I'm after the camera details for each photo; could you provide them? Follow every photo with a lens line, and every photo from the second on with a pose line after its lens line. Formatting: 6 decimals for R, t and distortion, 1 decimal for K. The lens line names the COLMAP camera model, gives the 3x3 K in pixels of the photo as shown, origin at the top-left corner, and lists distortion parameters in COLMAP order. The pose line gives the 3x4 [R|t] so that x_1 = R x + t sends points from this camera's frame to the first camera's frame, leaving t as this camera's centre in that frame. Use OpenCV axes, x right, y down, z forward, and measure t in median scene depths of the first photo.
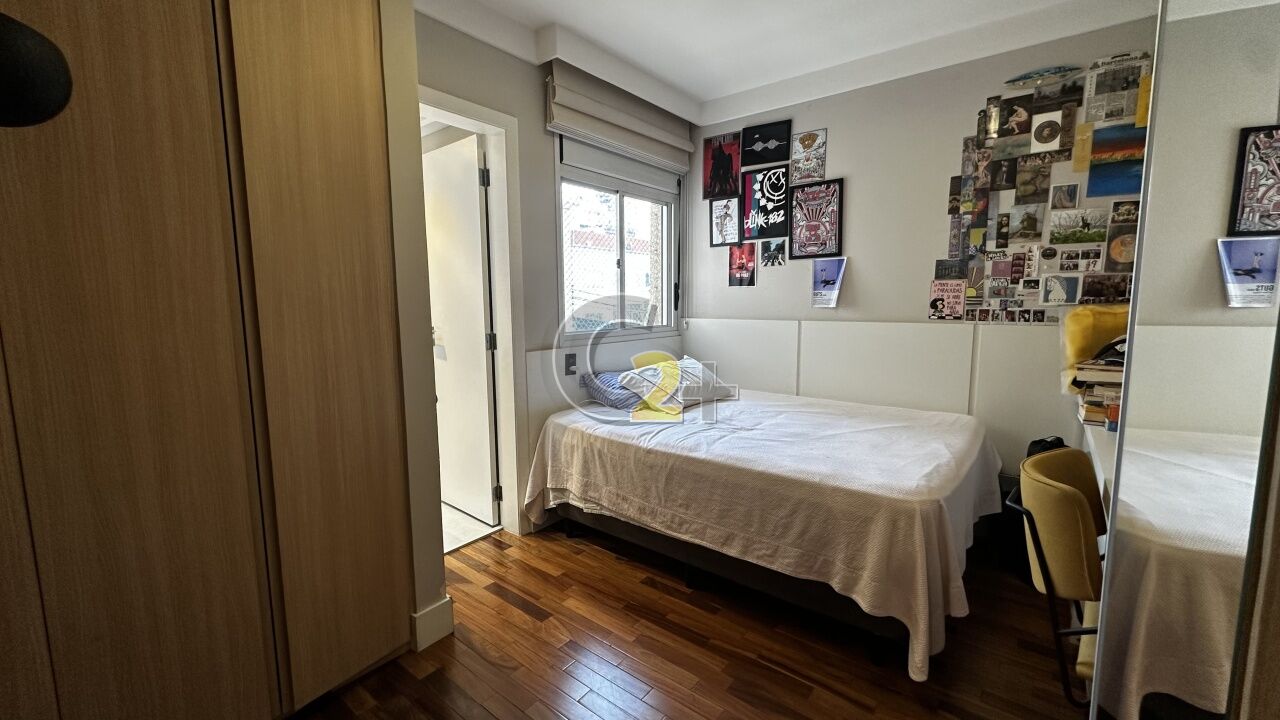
lens RADIAL K [[515.7, 0, 644.3], [0, 515.7, 359.8], [0, 0, 1]] dist [-0.003021, 0.000122]
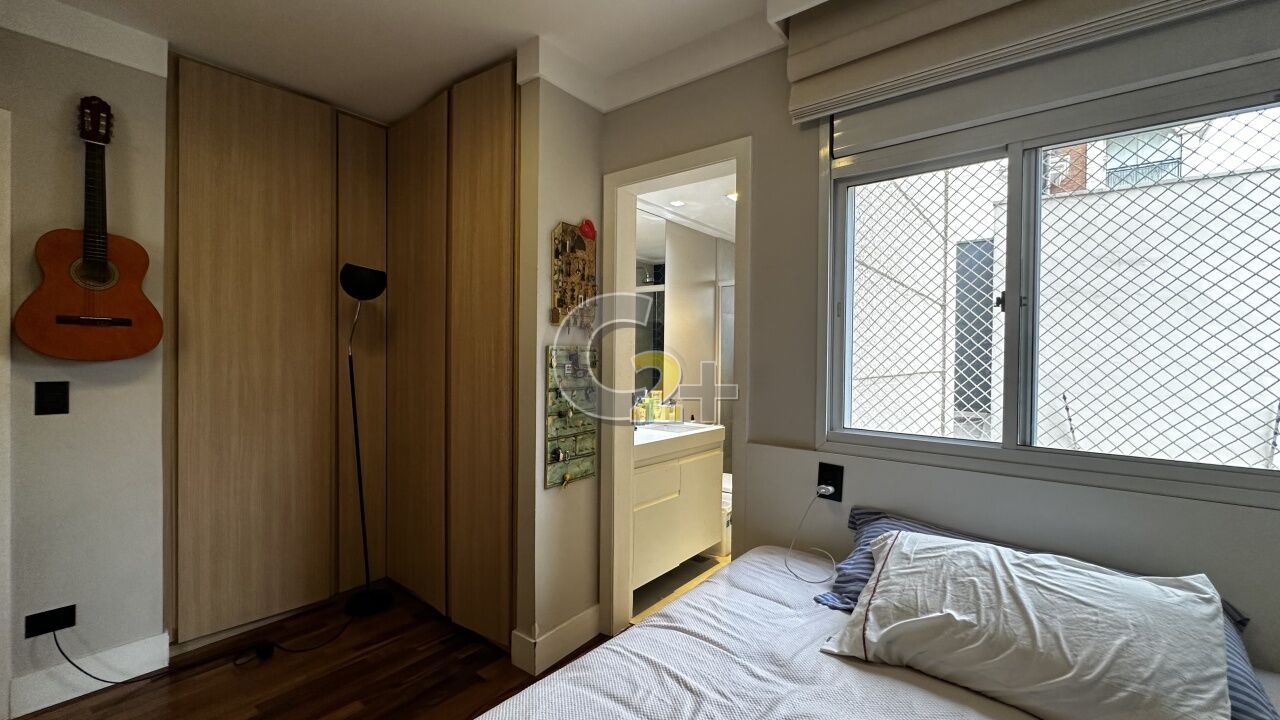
lens RADIAL K [[515.7, 0, 644.3], [0, 515.7, 359.8], [0, 0, 1]] dist [-0.003021, 0.000122]
pose [[0.002073, 0.019216, -0.999813, 0.524135], [-0.129573, 0.991392, 0.018786, -0.132787], [0.991568, 0.129510, 0.004546, 0.881390]]
